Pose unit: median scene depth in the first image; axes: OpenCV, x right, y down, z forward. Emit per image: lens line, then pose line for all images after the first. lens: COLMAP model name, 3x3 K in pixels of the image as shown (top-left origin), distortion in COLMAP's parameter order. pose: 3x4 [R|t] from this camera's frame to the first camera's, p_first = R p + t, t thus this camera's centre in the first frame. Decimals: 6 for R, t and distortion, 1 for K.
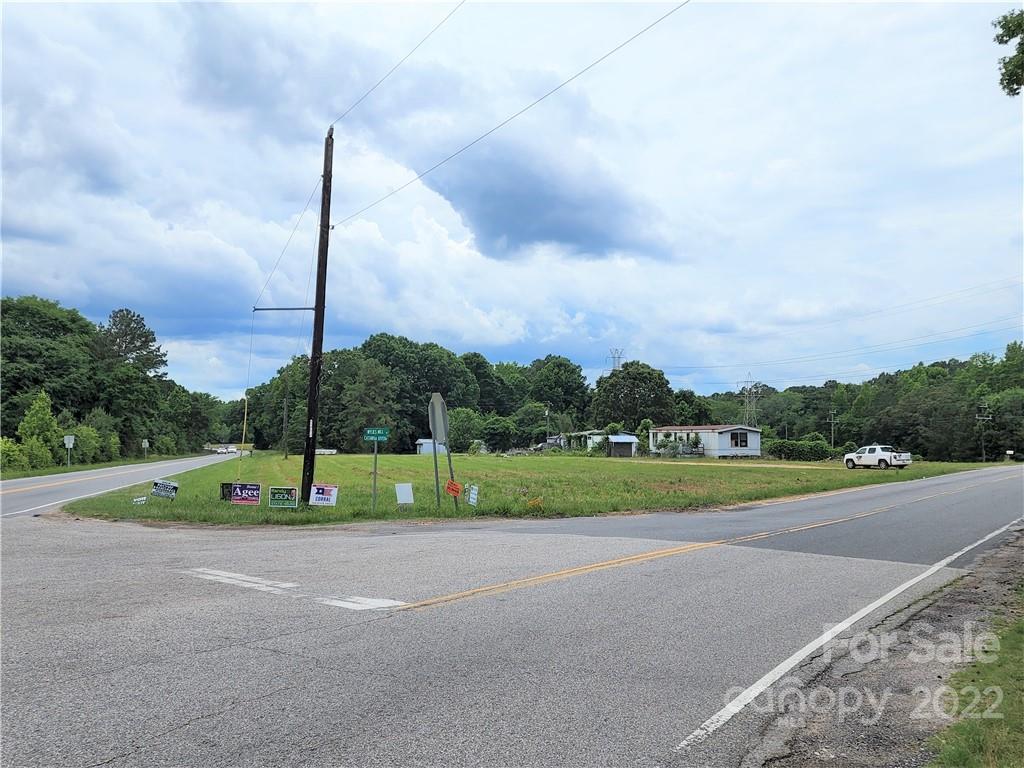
lens RADIAL K [[1152.7, 0, 502.6], [0, 1152.7, 385.0], [0, 0, 1]] dist [0.121642, 0.000000]
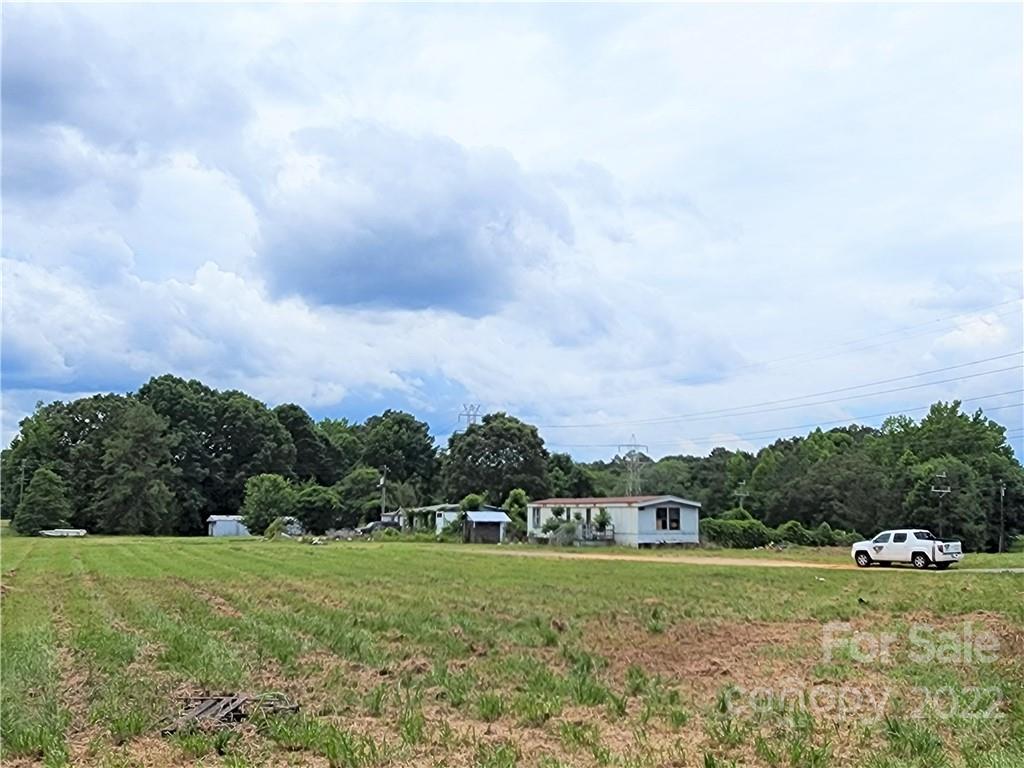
lens RADIAL K [[1241.7, 0, 530.6], [0, 1241.7, 380.6], [0, 0, 1]] dist [0.002514, 0.000000]
pose [[0.988412, 0.020445, 0.150409, 0.011603], [-0.011198, 0.998009, -0.062069, 0.008207], [-0.151379, 0.059666, 0.986673, 0.190399]]
